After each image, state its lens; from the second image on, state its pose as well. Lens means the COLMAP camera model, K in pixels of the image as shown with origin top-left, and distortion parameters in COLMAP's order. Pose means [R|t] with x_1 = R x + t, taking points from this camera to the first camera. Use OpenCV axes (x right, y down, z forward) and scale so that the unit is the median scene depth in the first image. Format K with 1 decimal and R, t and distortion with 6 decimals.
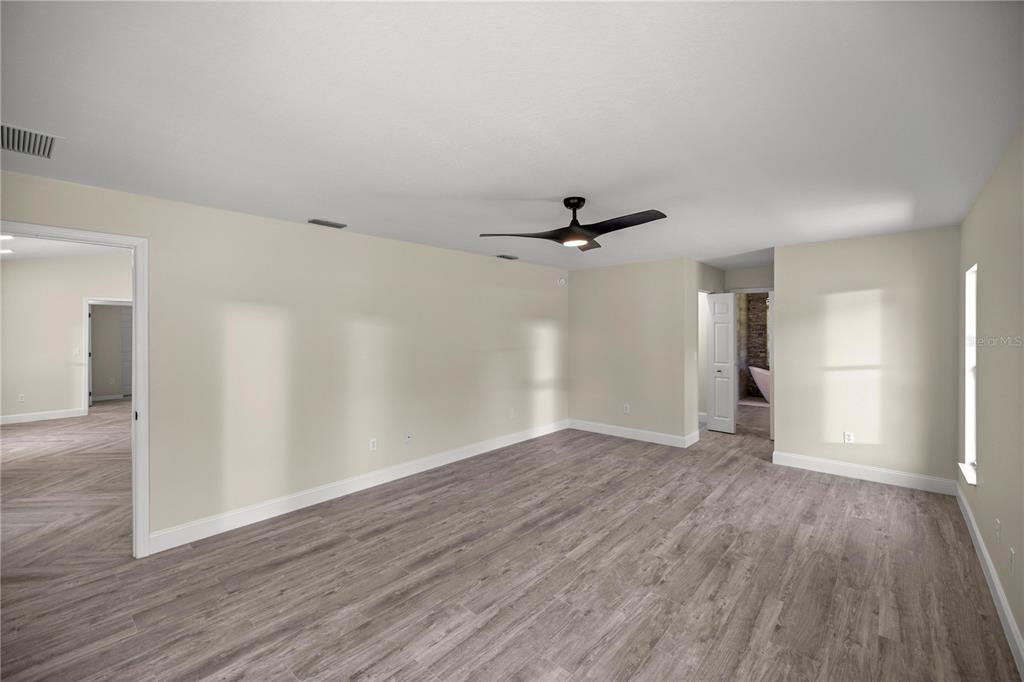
lens RADIAL K [[429.3, 0, 508.0], [0, 429.3, 340.7], [0, 0, 1]] dist [0.002233, 0.000713]
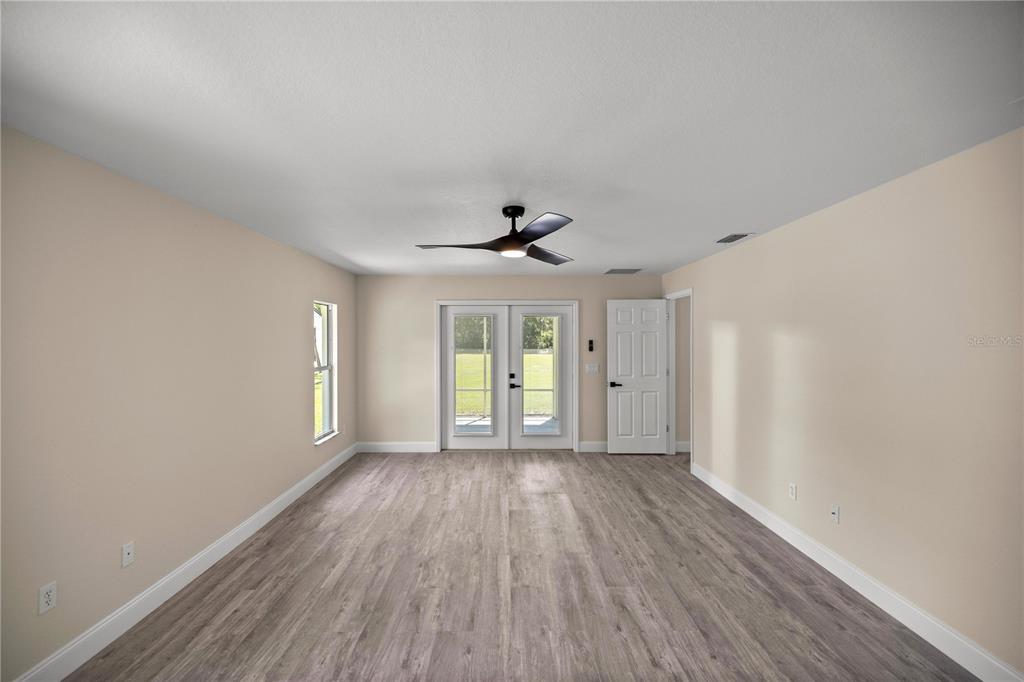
lens RADIAL K [[429.3, 0, 508.0], [0, 429.3, 340.7], [0, 0, 1]] dist [0.002233, 0.000713]
pose [[-0.739599, 0.006240, -0.673019, 0.803292], [-0.012274, 0.999666, 0.022756, -0.054492], [0.672936, 0.025091, -0.739275, 1.673741]]
